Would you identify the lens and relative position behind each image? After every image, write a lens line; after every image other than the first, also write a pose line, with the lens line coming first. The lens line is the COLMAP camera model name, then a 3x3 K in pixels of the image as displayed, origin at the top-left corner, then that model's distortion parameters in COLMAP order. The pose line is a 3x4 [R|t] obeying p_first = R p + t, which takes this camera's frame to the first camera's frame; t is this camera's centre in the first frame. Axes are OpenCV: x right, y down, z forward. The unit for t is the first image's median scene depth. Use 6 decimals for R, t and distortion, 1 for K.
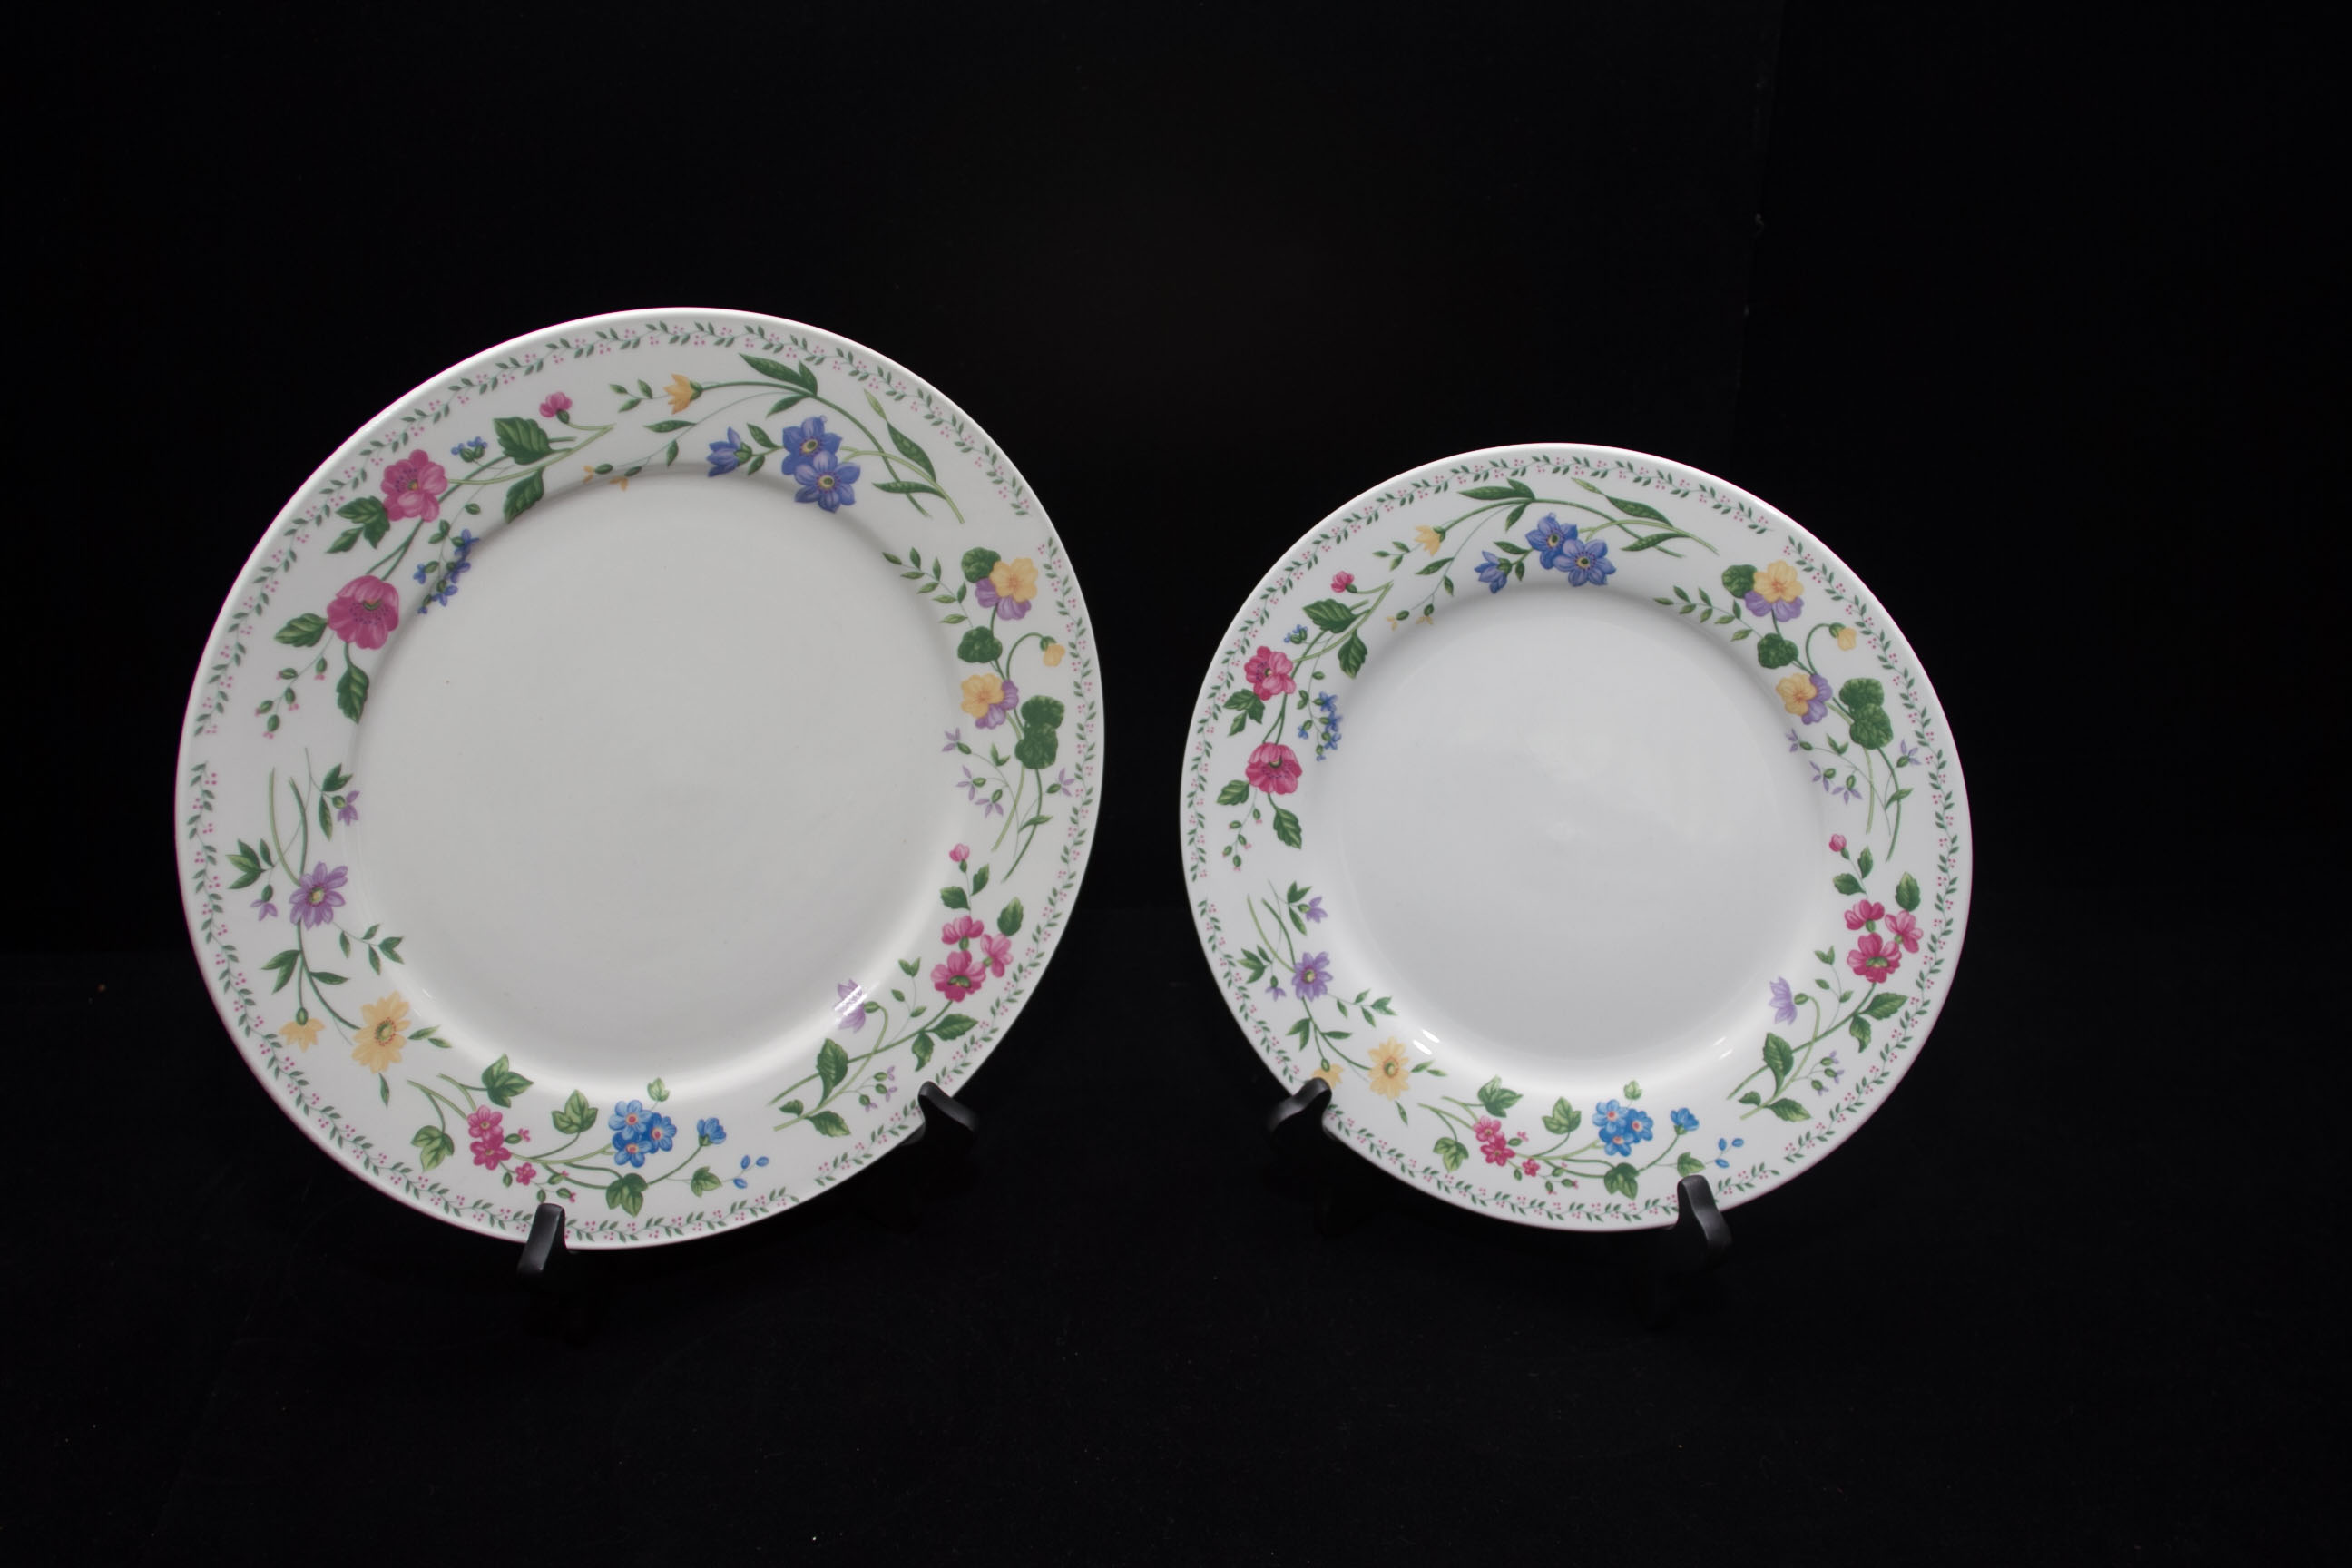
lens RADIAL K [[2284.5, 0, 1176.0], [0, 2284.5, 784.0], [0, 0, 1]] dist [-0.004379, -0.005875]
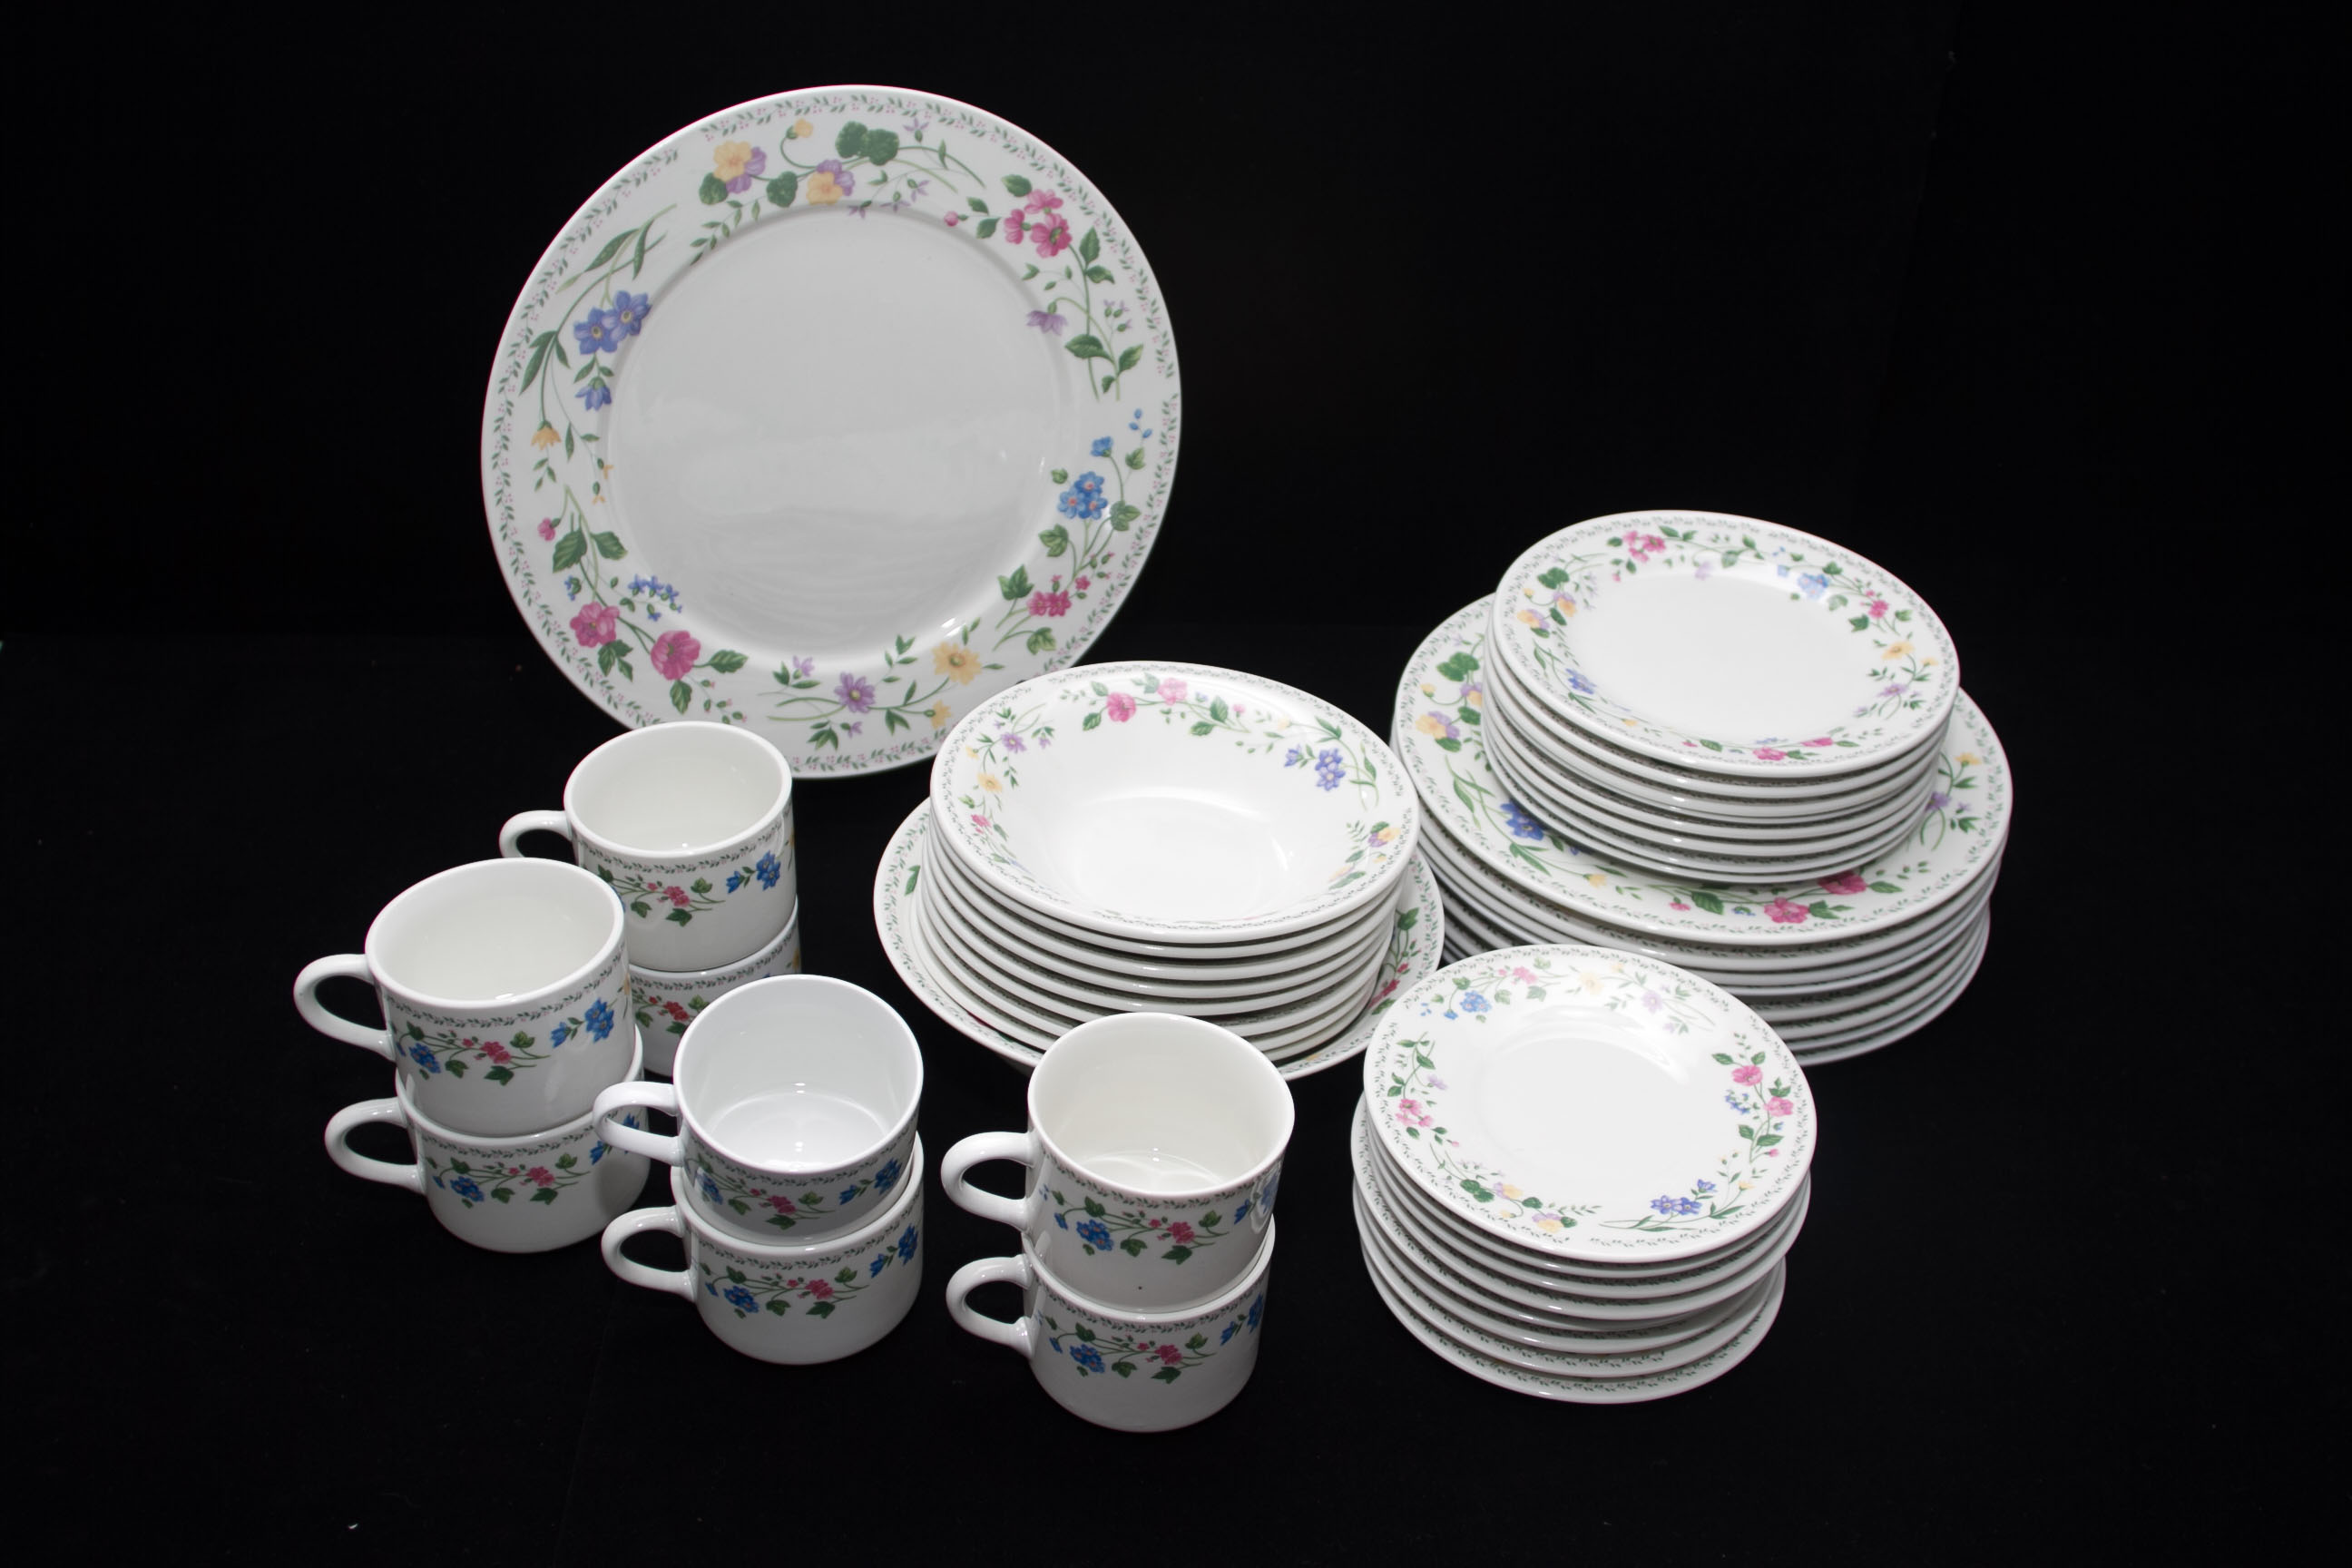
lens RADIAL K [[2284.5, 0, 1176.0], [0, 2284.5, 784.0], [0, 0, 1]] dist [-0.004379, -0.005875]
pose [[0.321542, -0.513069, -0.795846, 0.837088], [0.946740, 0.189411, 0.260397, -0.128298], [0.017140, -0.837188, 0.546646, 0.105694]]
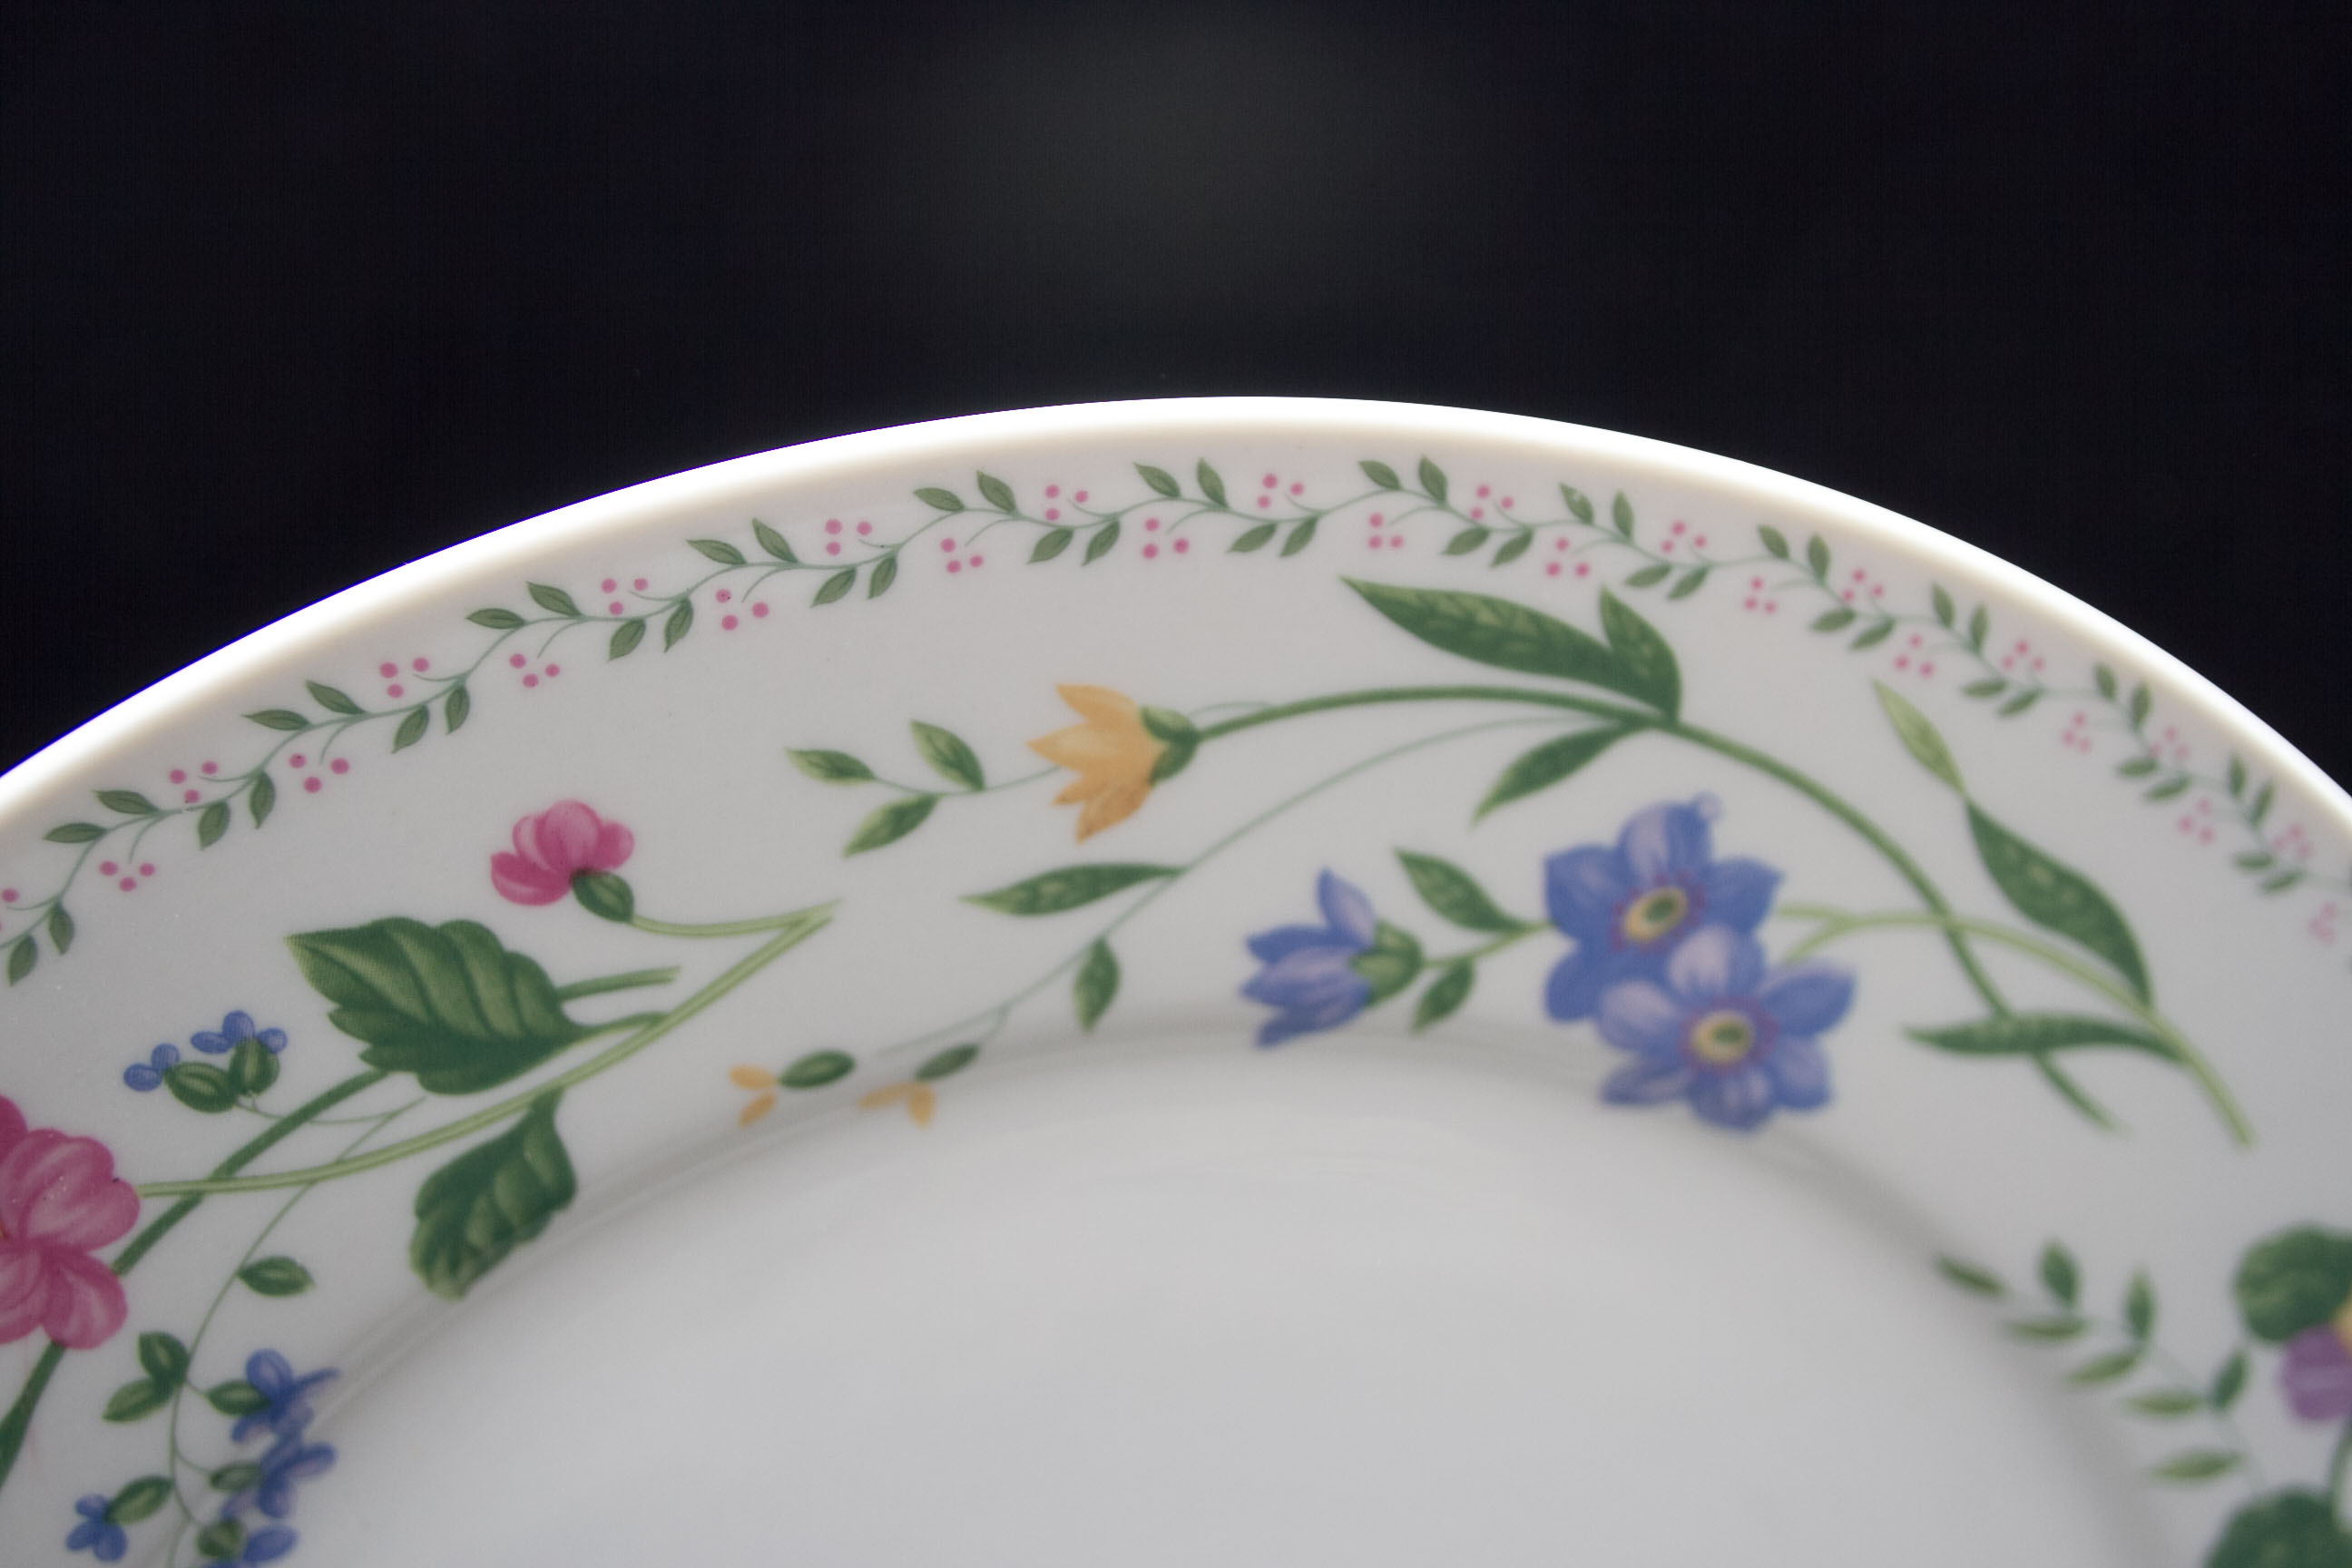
lens RADIAL K [[2351.0, 0, 1176.0], [0, 2351.0, 784.0], [0, 0, 1]] dist [-0.065134, 0.024544]
pose [[0.928436, -0.015413, -0.371172, -0.115211], [0.000323, 0.999172, -0.040683, -0.154353], [0.371492, 0.037652, 0.927672, 0.754270]]
